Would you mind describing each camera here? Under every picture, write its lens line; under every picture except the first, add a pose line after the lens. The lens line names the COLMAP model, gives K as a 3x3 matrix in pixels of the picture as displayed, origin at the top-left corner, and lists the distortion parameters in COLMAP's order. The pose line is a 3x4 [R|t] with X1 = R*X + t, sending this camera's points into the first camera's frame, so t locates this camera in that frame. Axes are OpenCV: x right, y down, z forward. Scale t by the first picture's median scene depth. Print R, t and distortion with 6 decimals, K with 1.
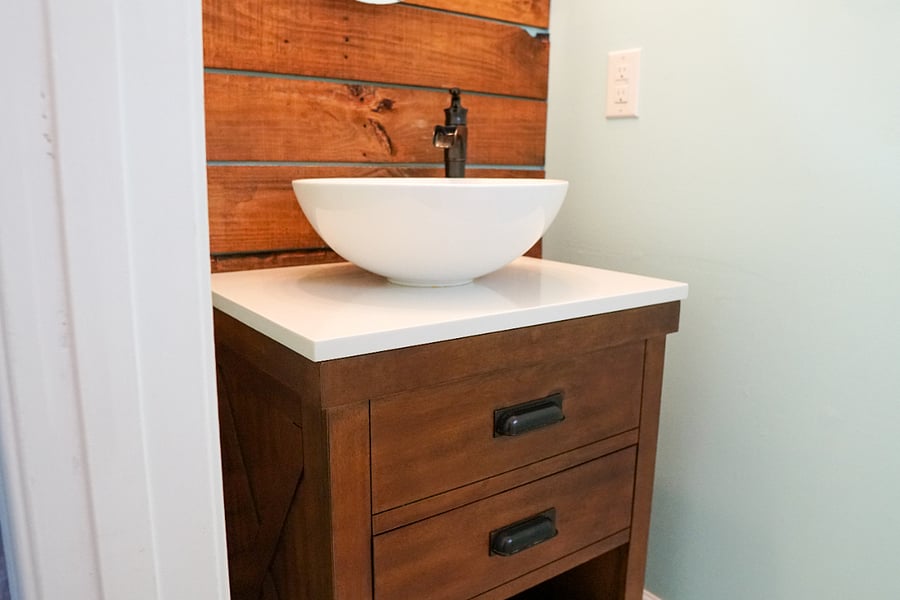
lens RADIAL K [[664.1, 0, 443.6], [0, 664.1, 305.2], [0, 0, 1]] dist [-0.100555, 0.073709]
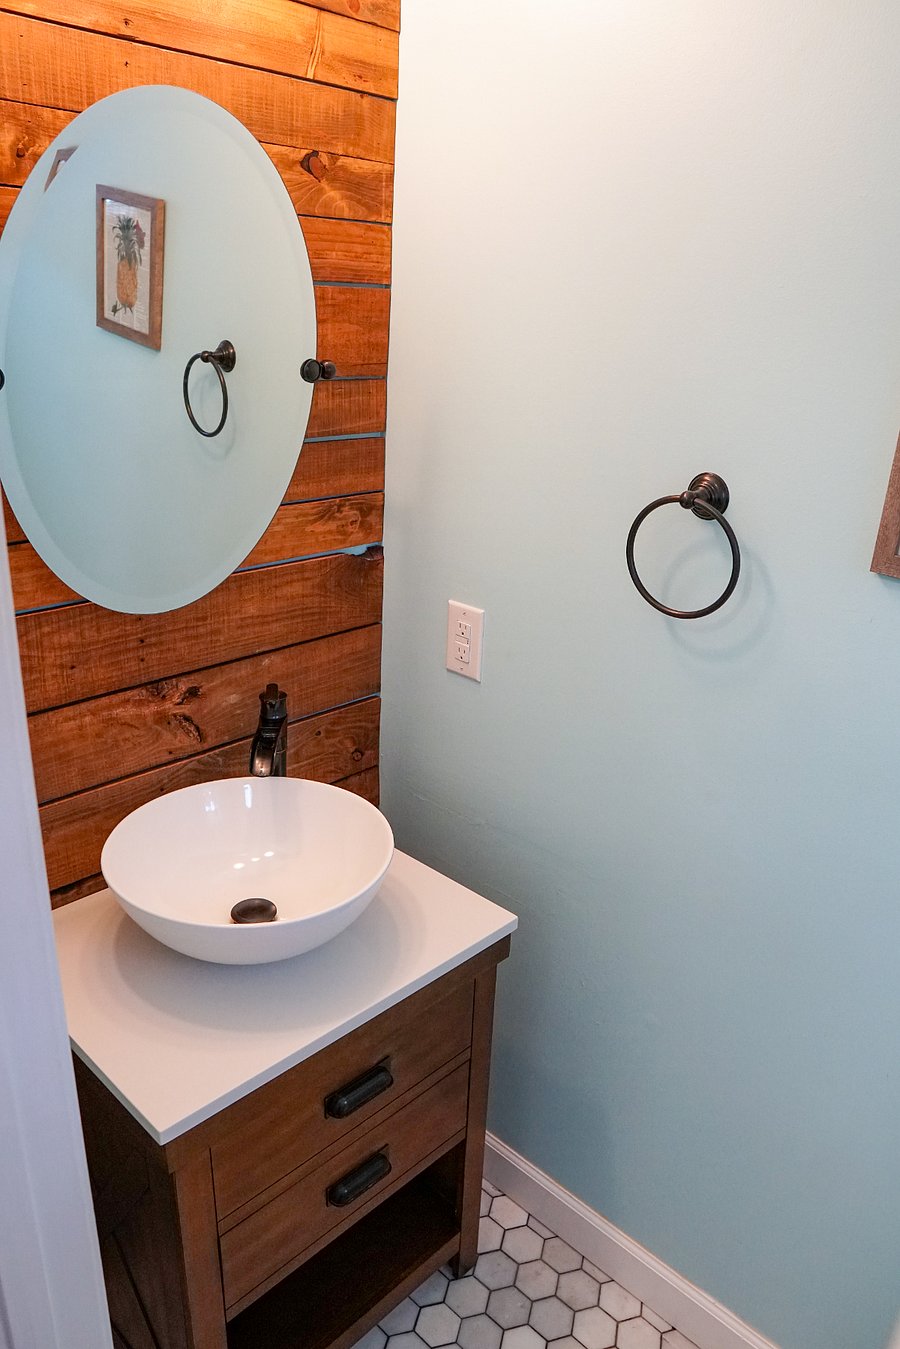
lens RADIAL K [[995.4, 0, 450.0], [0, 995.4, 674.5], [0, 0, 1]] dist [-0.100555, 0.073709]
pose [[0.983313, -0.042799, 0.176814, 0.017932], [0.010634, 0.983793, 0.178994, -0.571796], [-0.181609, -0.174127, 0.967832, -0.322102]]
